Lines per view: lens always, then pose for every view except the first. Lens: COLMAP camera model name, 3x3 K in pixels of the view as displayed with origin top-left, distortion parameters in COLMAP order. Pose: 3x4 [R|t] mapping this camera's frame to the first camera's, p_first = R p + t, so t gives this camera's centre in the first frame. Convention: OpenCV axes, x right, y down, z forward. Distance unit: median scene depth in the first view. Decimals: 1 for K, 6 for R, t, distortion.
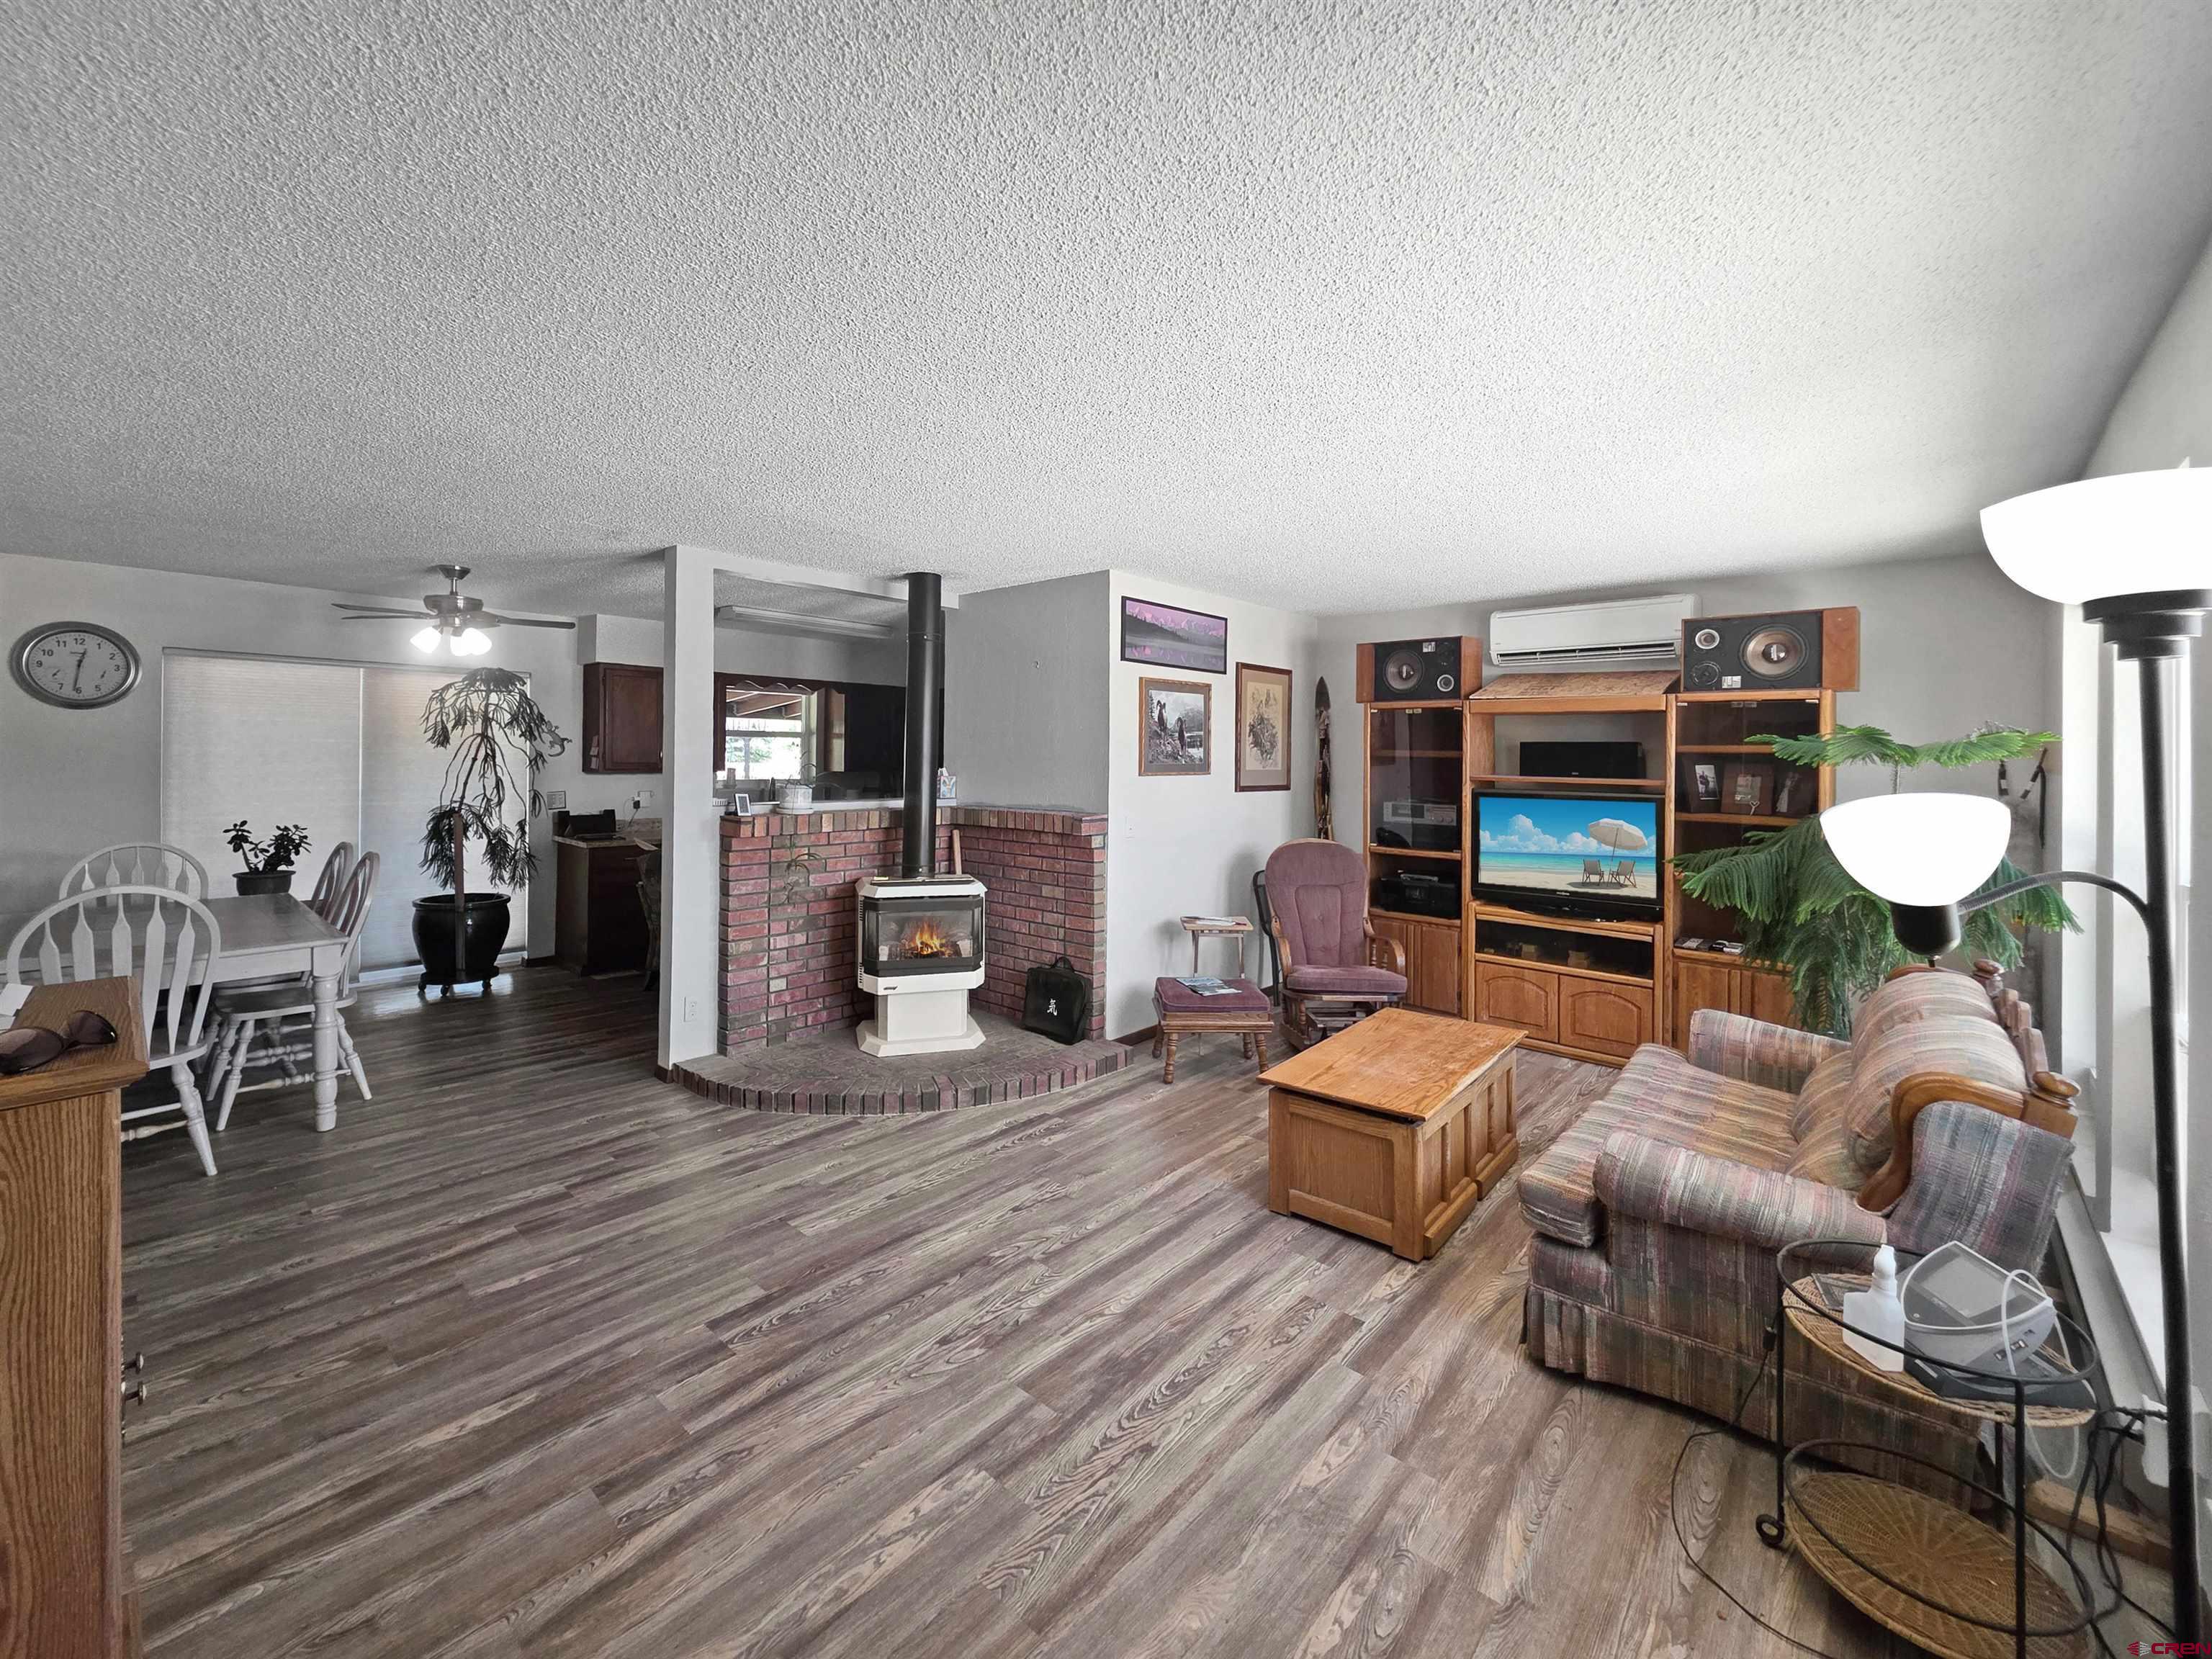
lens RADIAL K [[905.7, 0, 1153.8], [0, 905.7, 745.1], [0, 0, 1]] dist [0.001781, -0.000797]
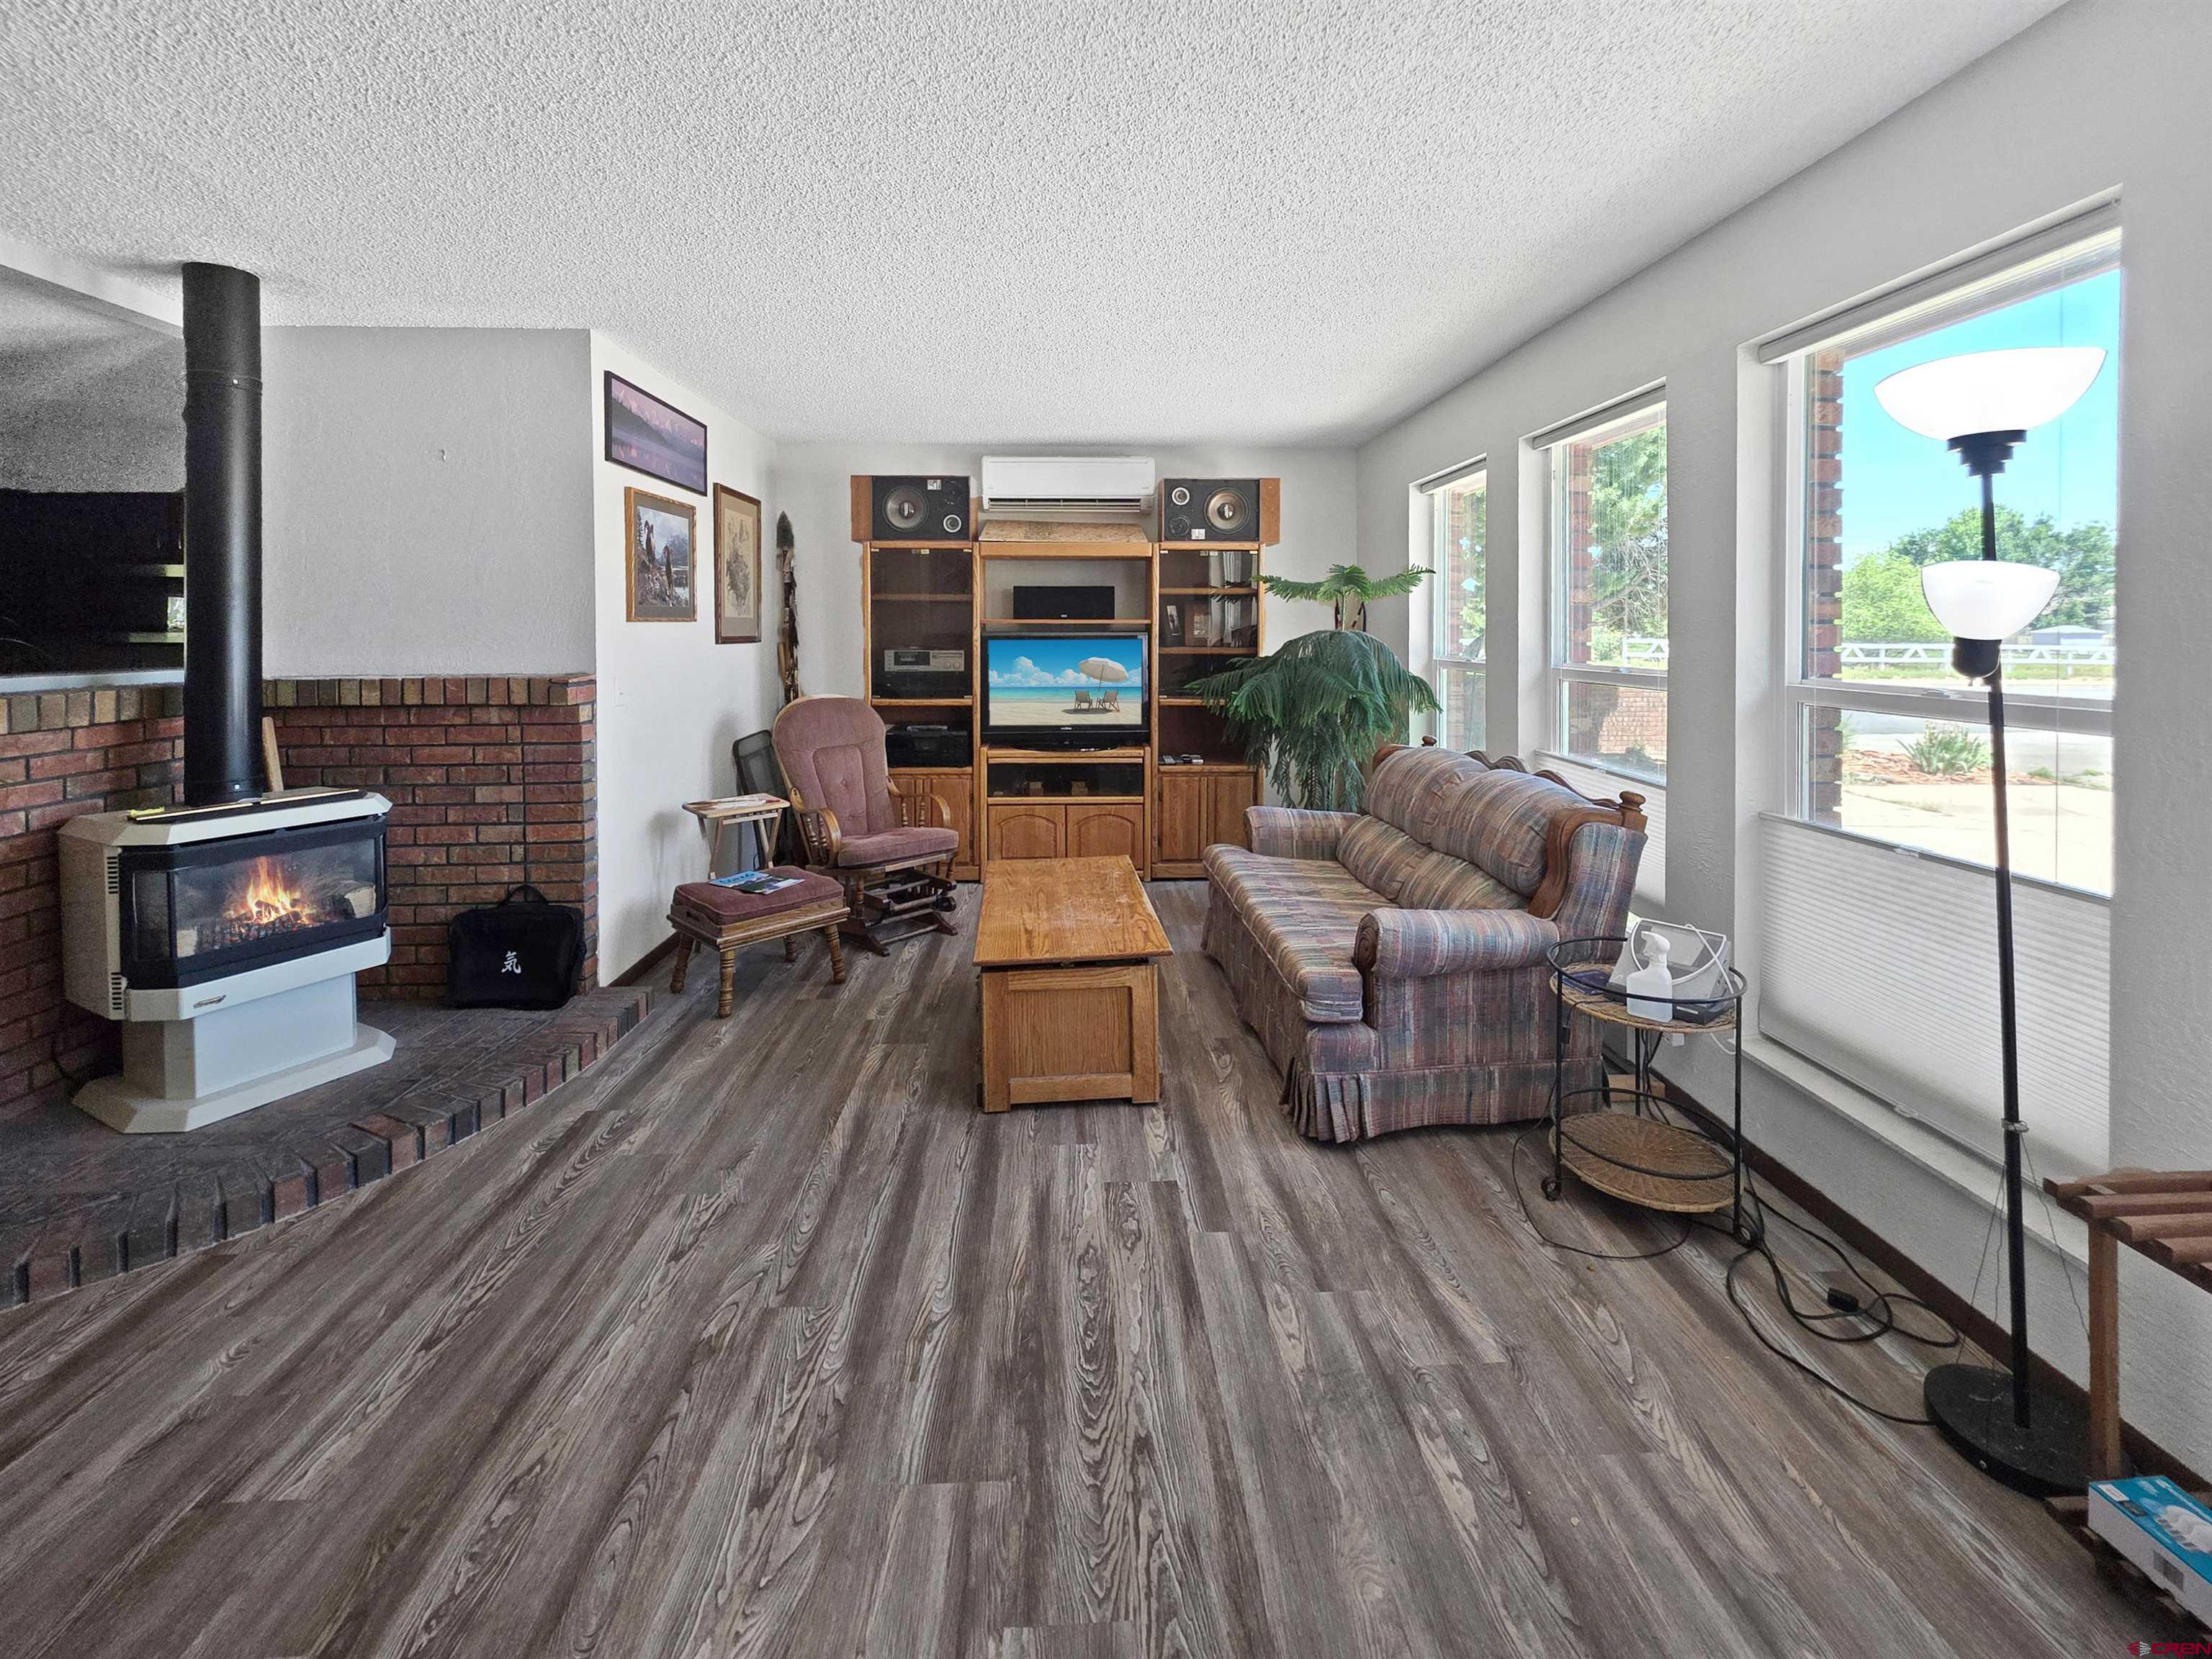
lens RADIAL K [[905.7, 0, 1110.5], [0, 905.7, 634.0], [0, 0, 1]] dist [0.001781, -0.000797]
pose [[0.736024, -0.020709, 0.676638, -0.303064], [0.005004, 0.999671, 0.025153, 0.037352], [-0.676937, -0.015127, 0.735886, 0.260148]]
